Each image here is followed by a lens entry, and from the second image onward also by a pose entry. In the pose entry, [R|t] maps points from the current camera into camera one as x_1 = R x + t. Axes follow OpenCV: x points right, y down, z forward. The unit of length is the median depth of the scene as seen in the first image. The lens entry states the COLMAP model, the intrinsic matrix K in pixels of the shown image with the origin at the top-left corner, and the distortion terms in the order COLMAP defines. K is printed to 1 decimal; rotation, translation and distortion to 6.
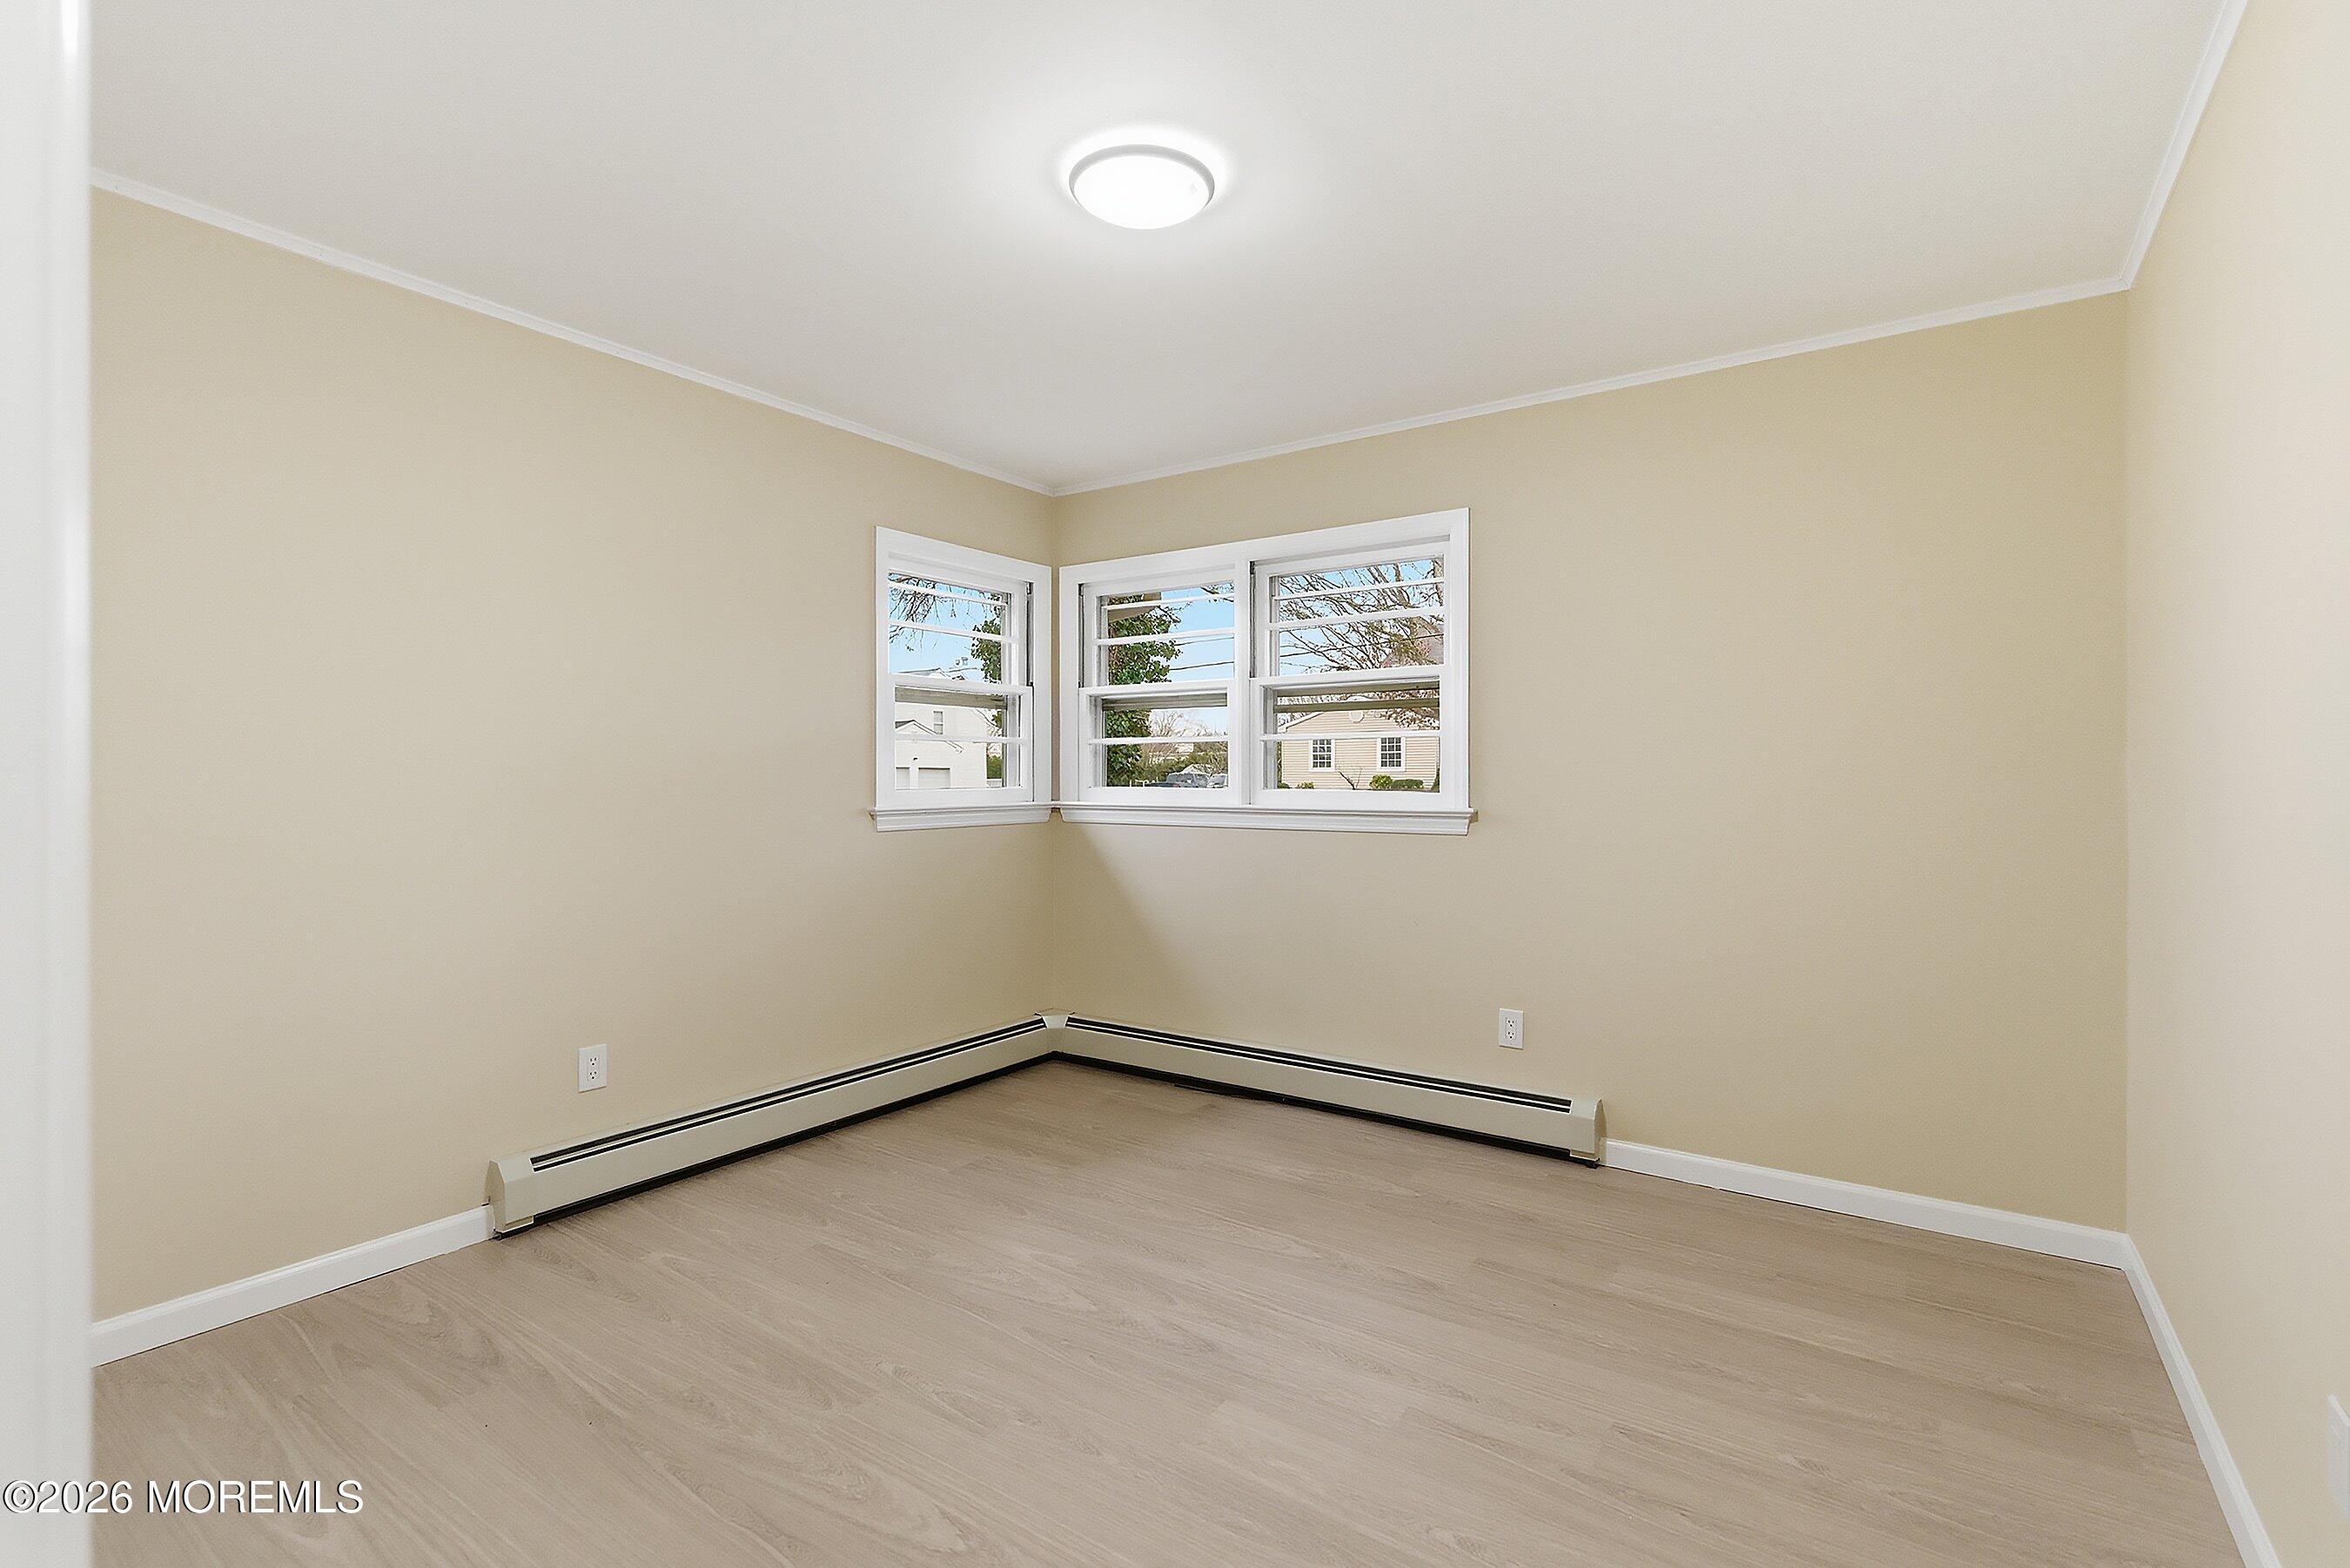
lens RADIAL K [[1062.4, 0, 1201.2], [0, 1062.4, 790.1], [0, 0, 1]] dist [-0.000400, -0.000311]
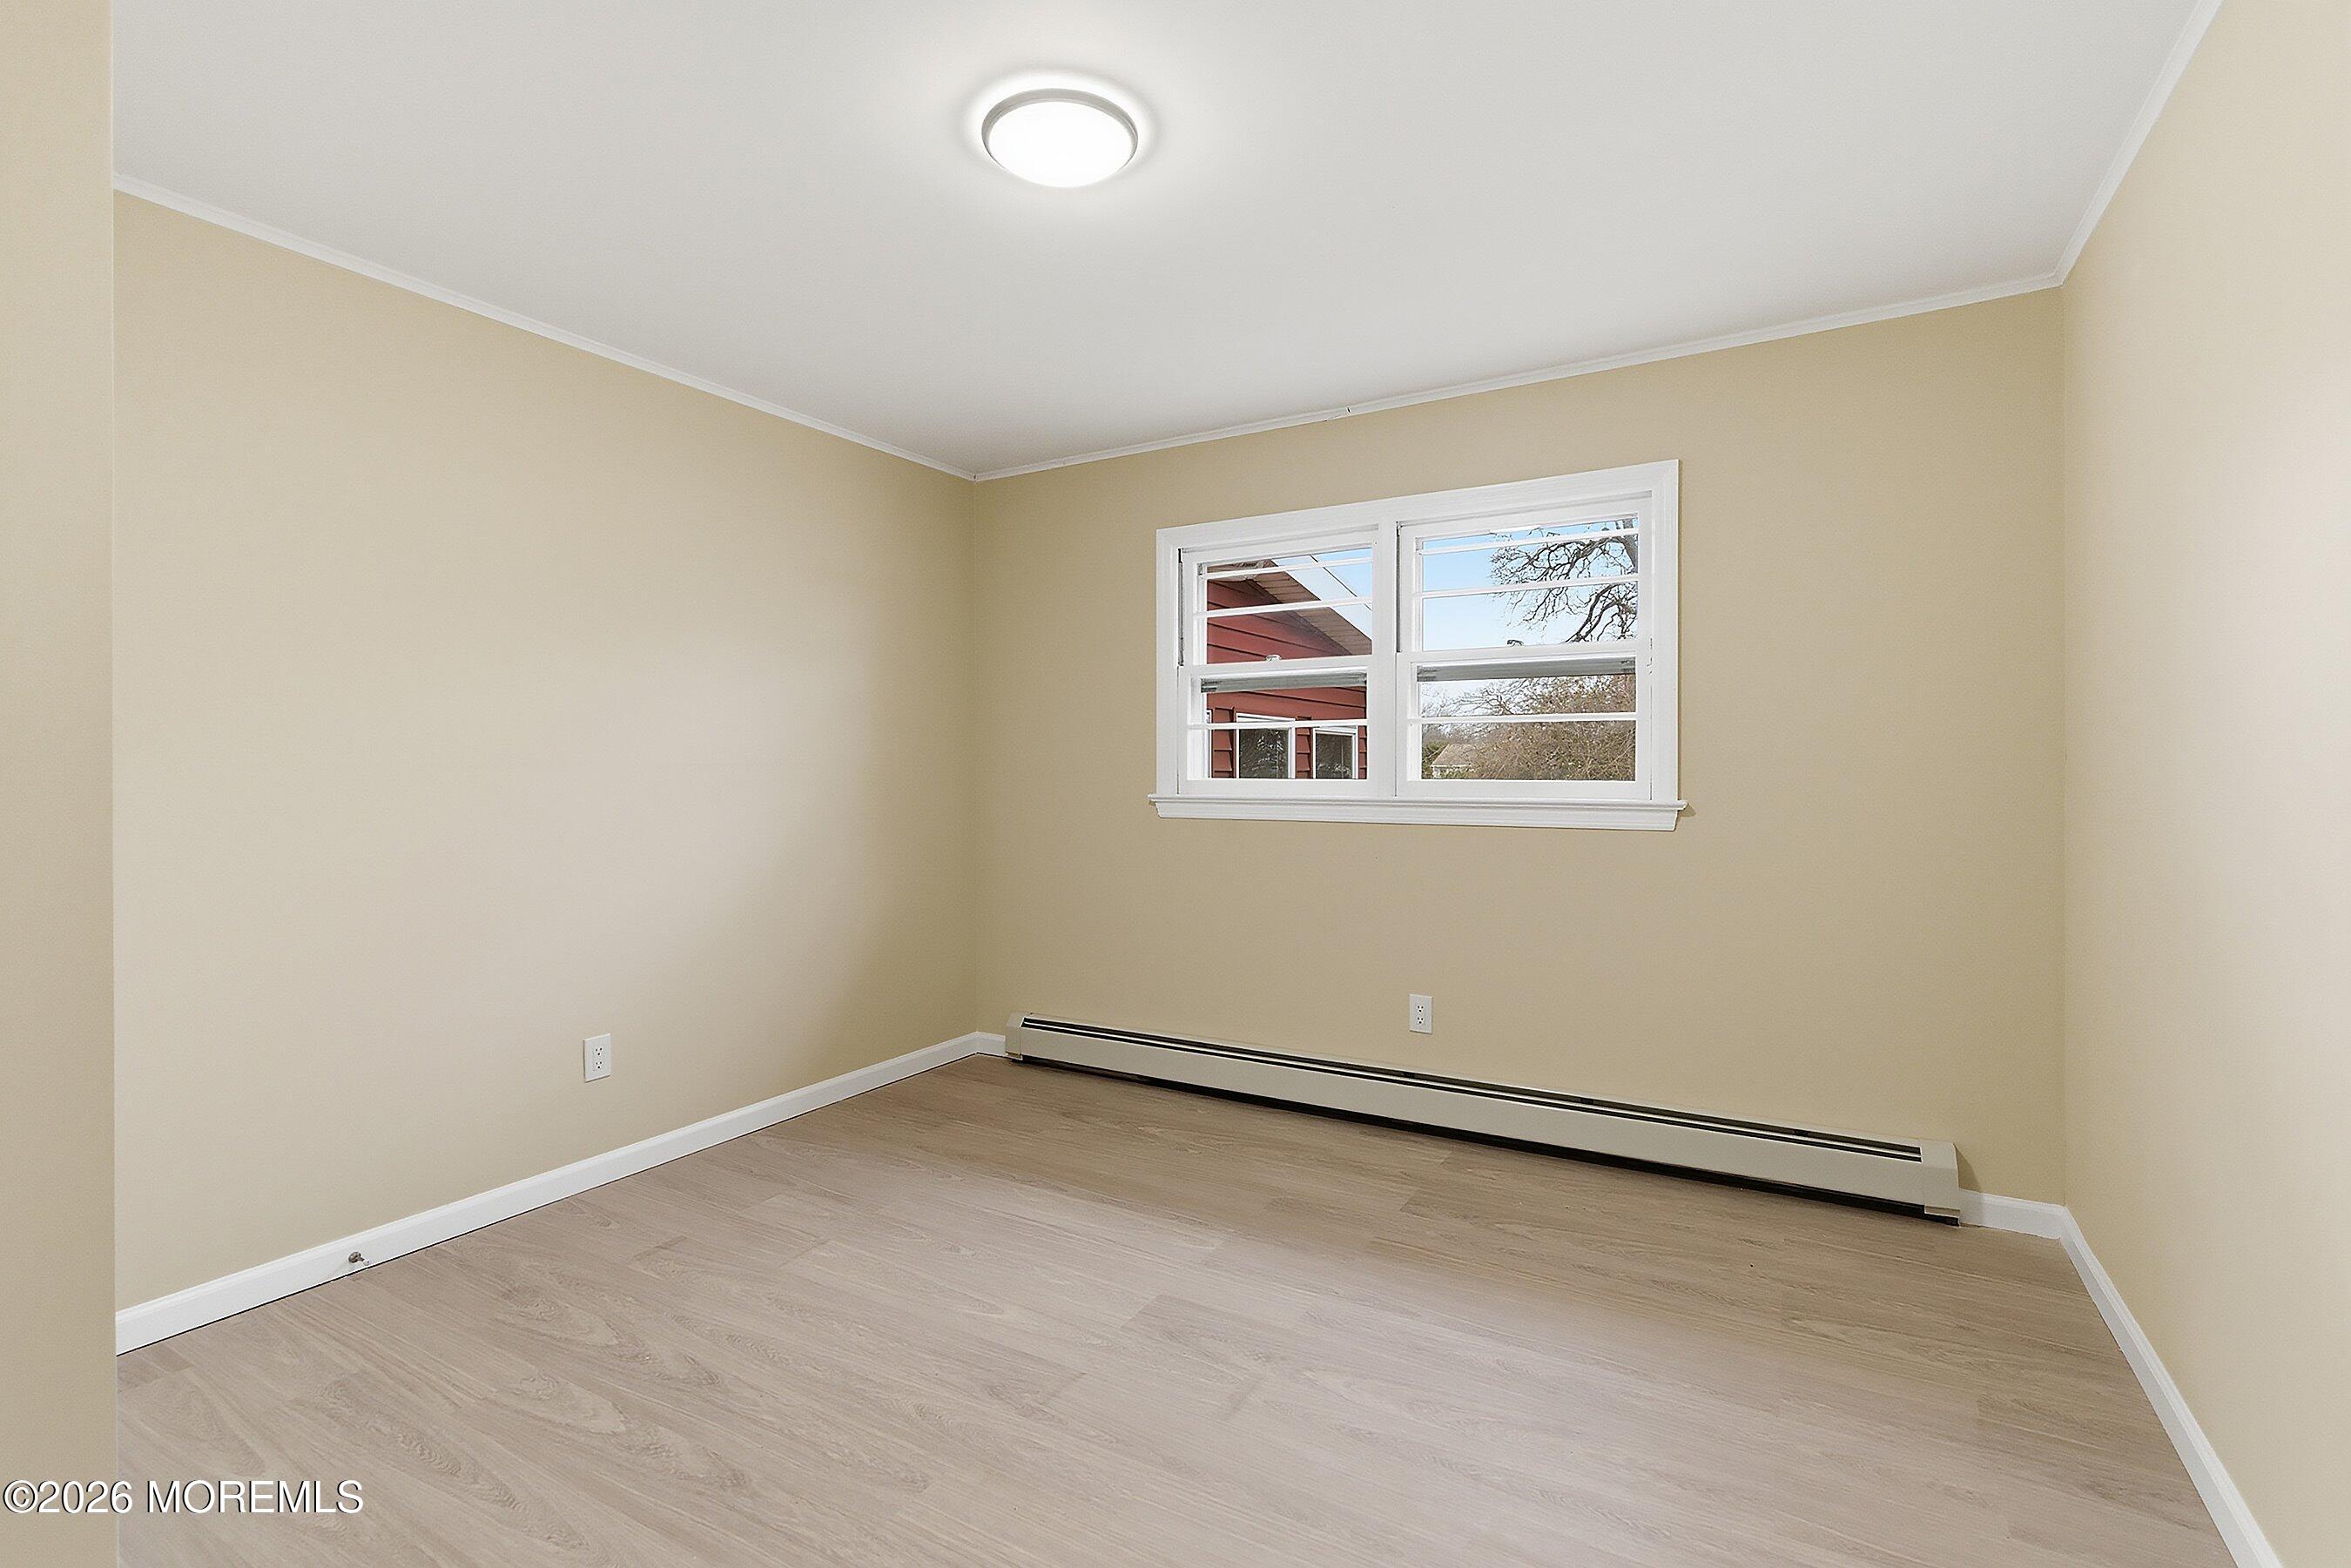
lens RADIAL K [[1059.3, 0, 1175.5], [0, 1059.3, 784.0], [0, 0, 1]] dist [-0.000542, 0.000158]
pose [[0.997544, -0.005375, 0.069833, -0.199397], [0.005131, 0.999980, 0.003684, -0.001846], [-0.069852, -0.003317, 0.997552, 0.133831]]
